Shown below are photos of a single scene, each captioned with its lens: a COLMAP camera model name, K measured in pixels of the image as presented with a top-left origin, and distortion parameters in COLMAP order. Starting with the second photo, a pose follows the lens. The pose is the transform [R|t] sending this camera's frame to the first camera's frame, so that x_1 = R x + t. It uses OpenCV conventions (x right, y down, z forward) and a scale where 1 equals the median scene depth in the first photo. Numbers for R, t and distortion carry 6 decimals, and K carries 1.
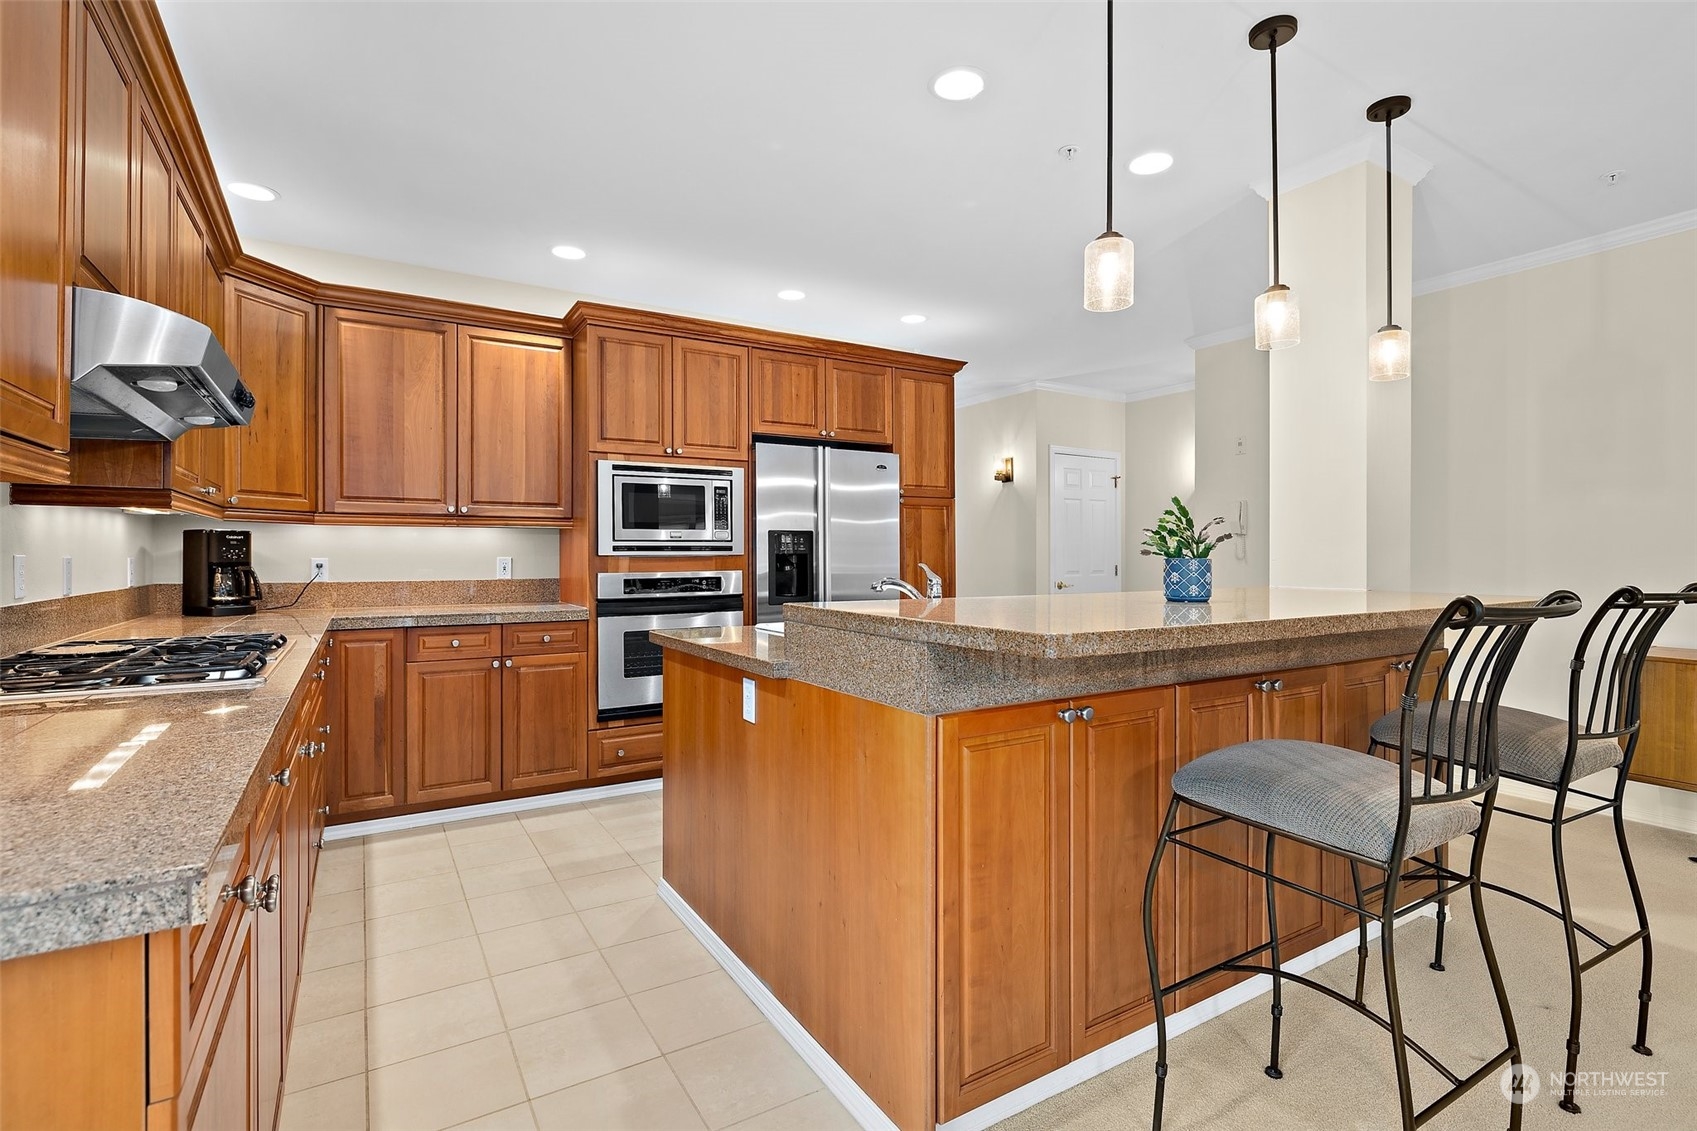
lens RADIAL K [[796.9, 0, 850.2], [0, 796.9, 554.5], [0, 0, 1]] dist [-0.008316, 0.001370]
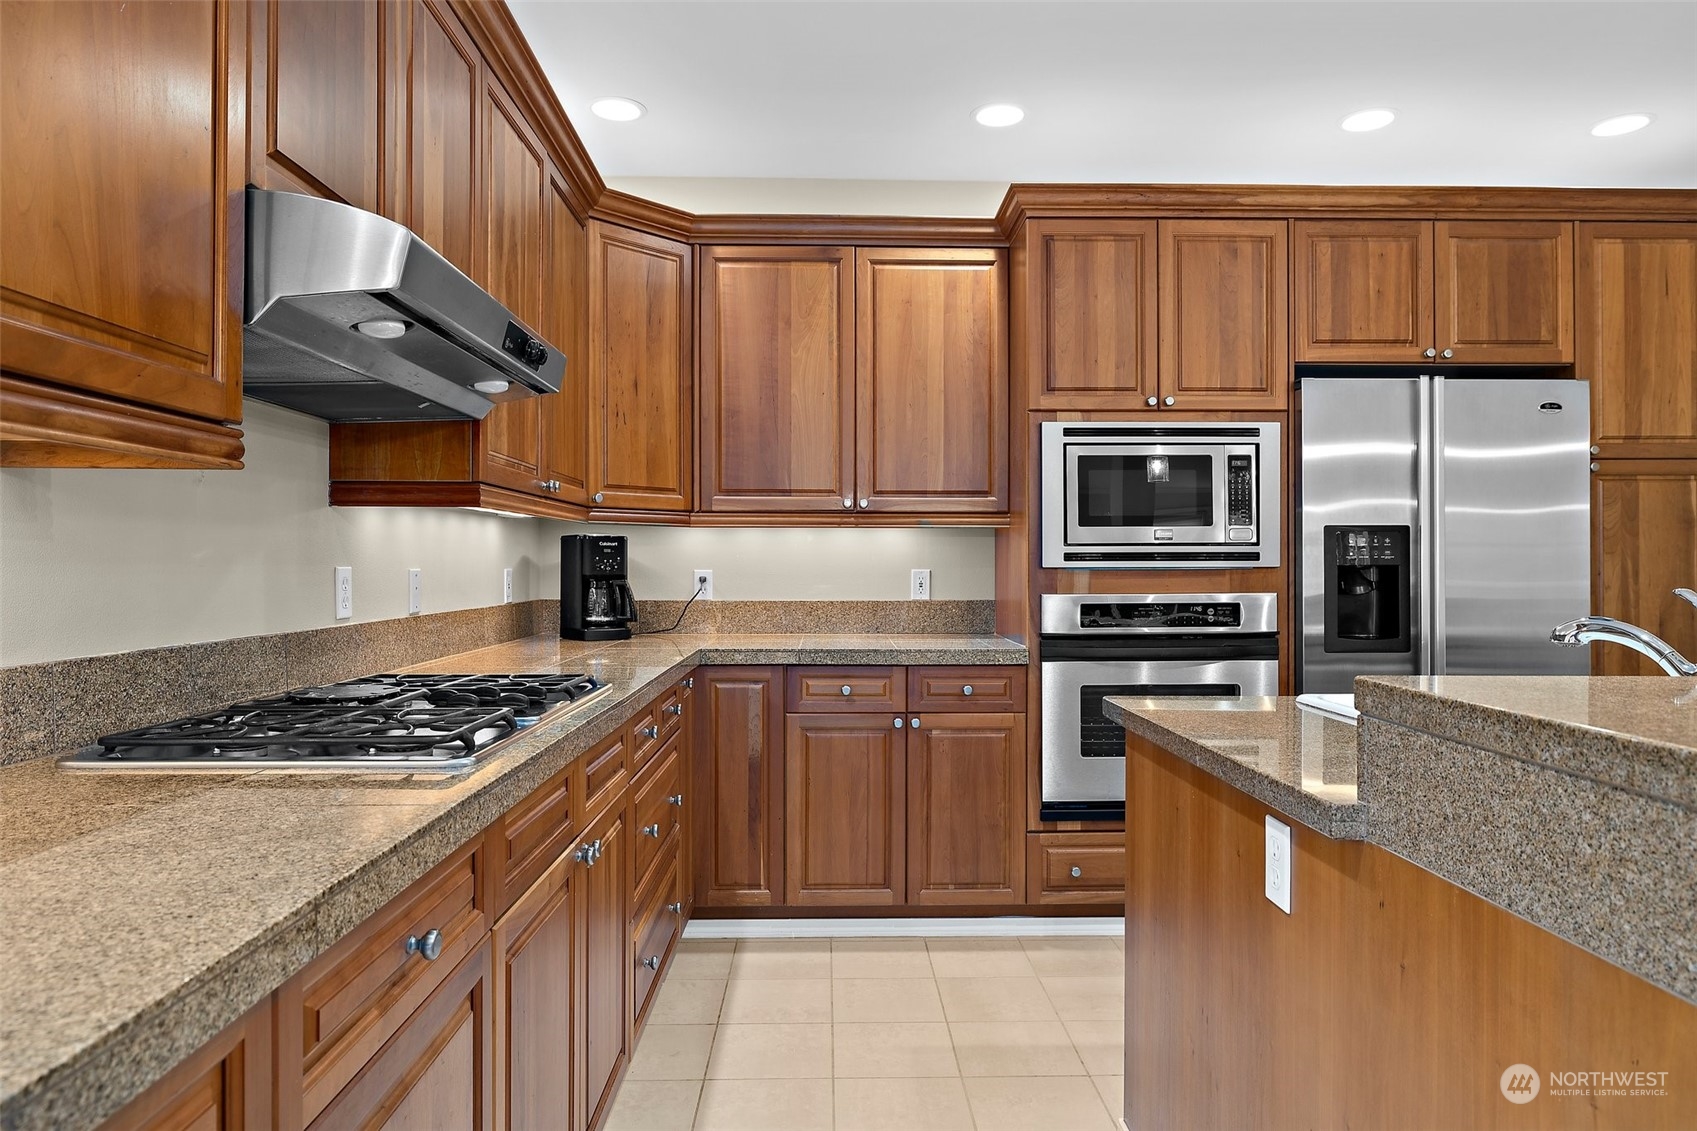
lens RADIAL K [[1051.9, 0, 852.4], [0, 1051.9, 565.1], [0, 0, 1]] dist [-0.005634, -0.000119]
pose [[0.864566, 0.001801, -0.502516, -0.015319], [-0.001424, 0.999998, 0.001133, -0.001552], [0.502517, -0.000264, 0.864567, 0.167417]]
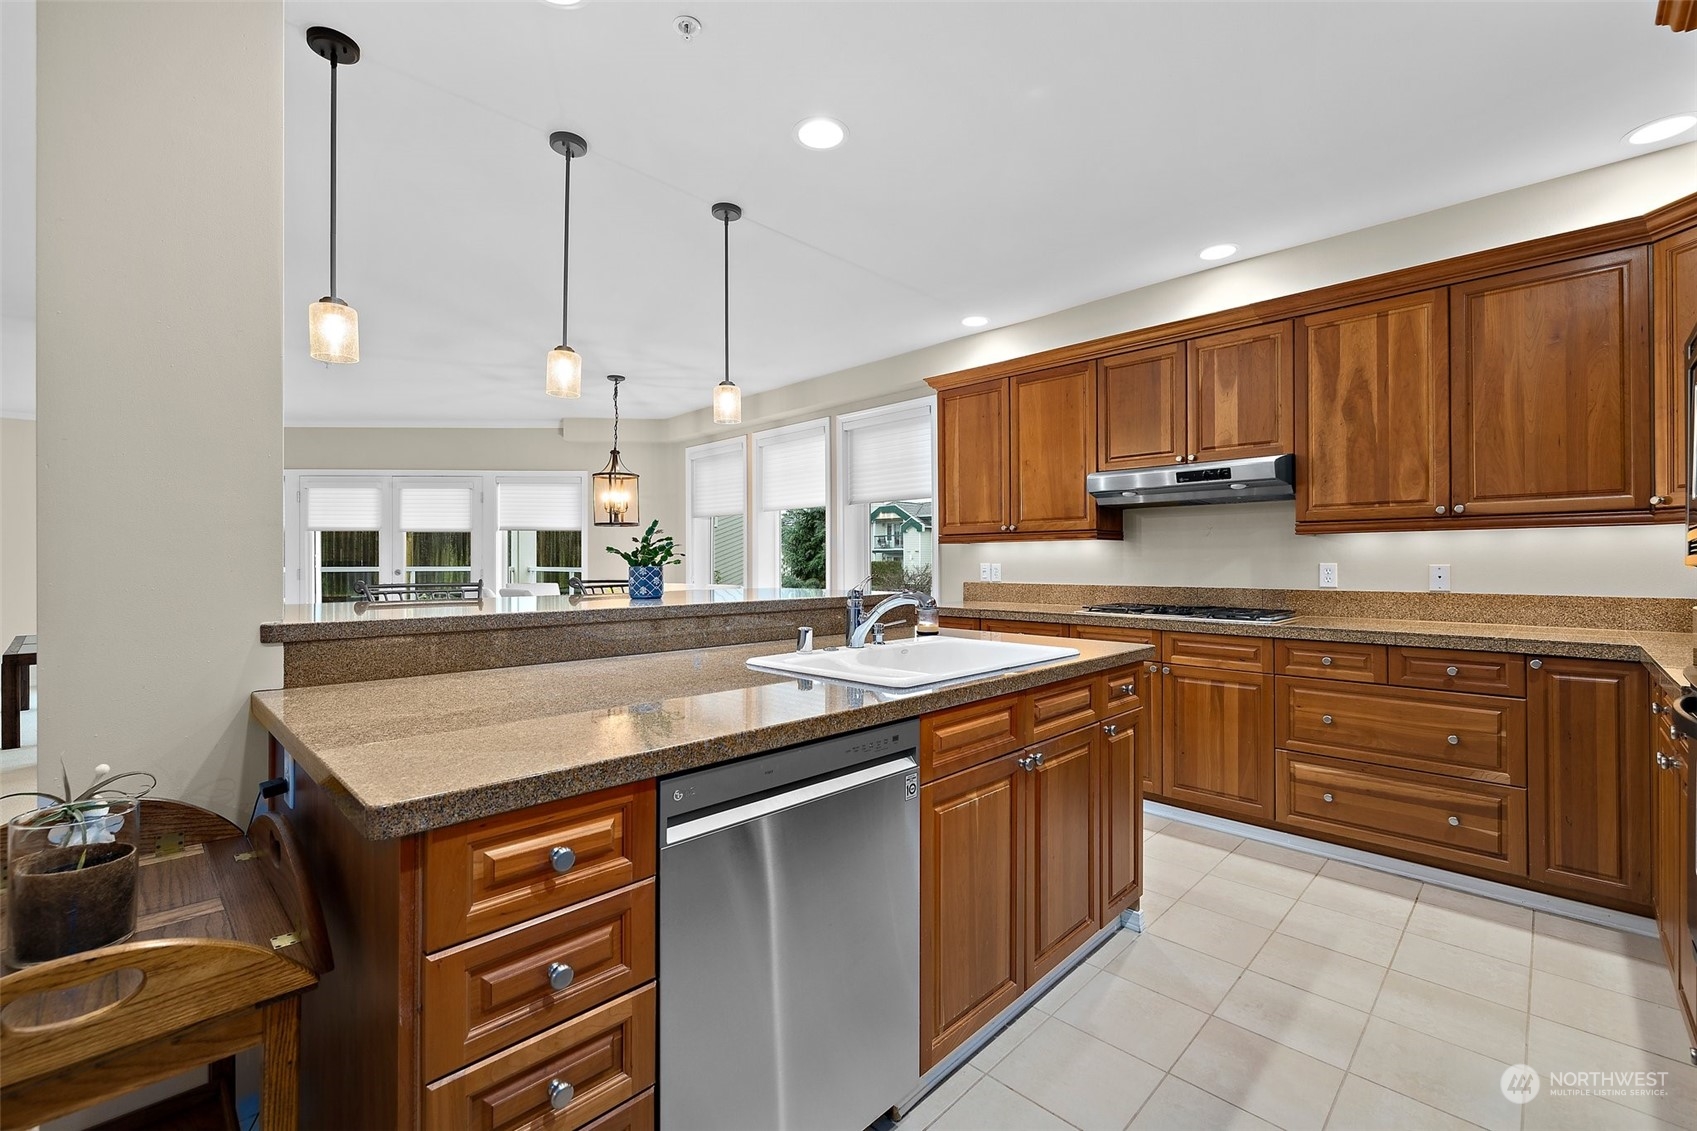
lens RADIAL K [[717.3, 0, 849.1], [0, 717.3, 559.6], [0, 0, 1]] dist [-0.000776, -0.000297]
pose [[-0.970045, 0.001432, -0.242921, 0.214991], [0.002140, 0.999994, -0.002650, -0.002702], [0.242916, -0.003090, -0.970042, 1.245047]]
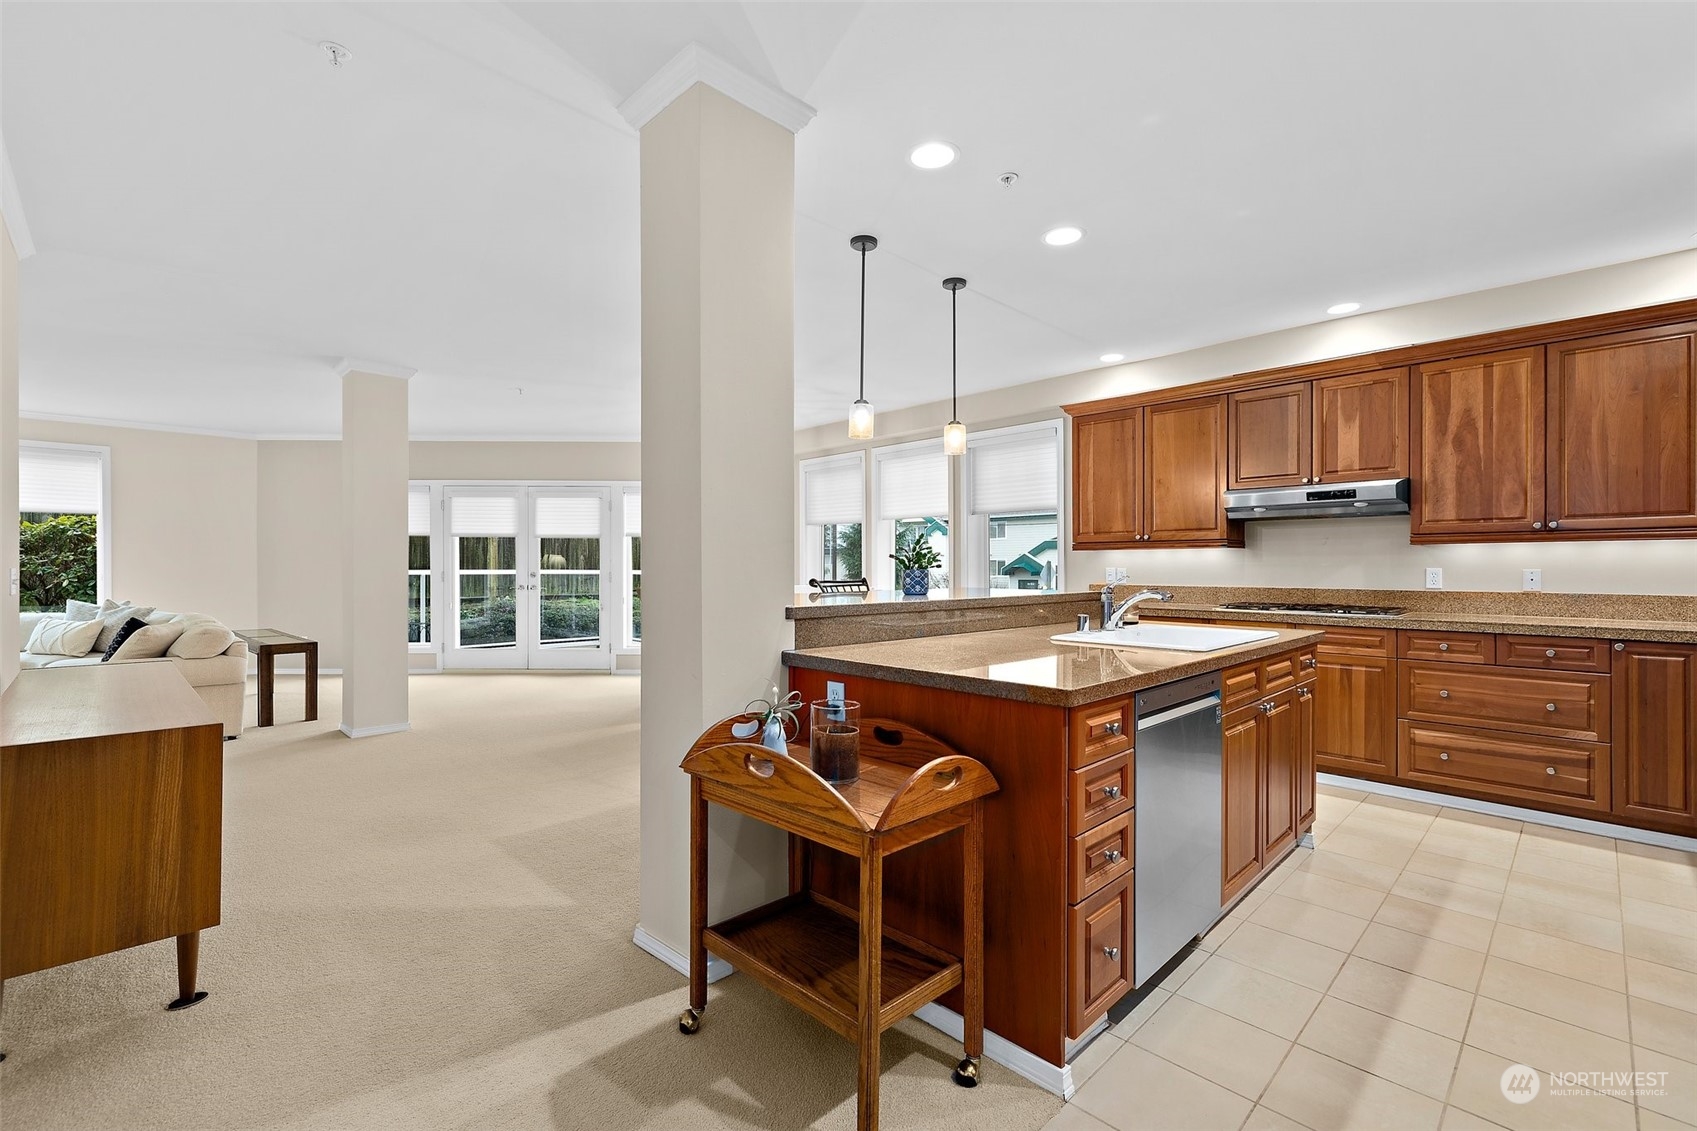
lens RADIAL K [[738.9, 0, 849.9], [0, 738.9, 568.3], [0, 0, 1]] dist [-0.000111, -0.000131]
pose [[-0.973246, 0.001193, -0.229761, 0.513933], [0.000334, 0.999993, 0.003778, -0.003707], [0.229763, 0.003600, -0.973240, 1.392830]]
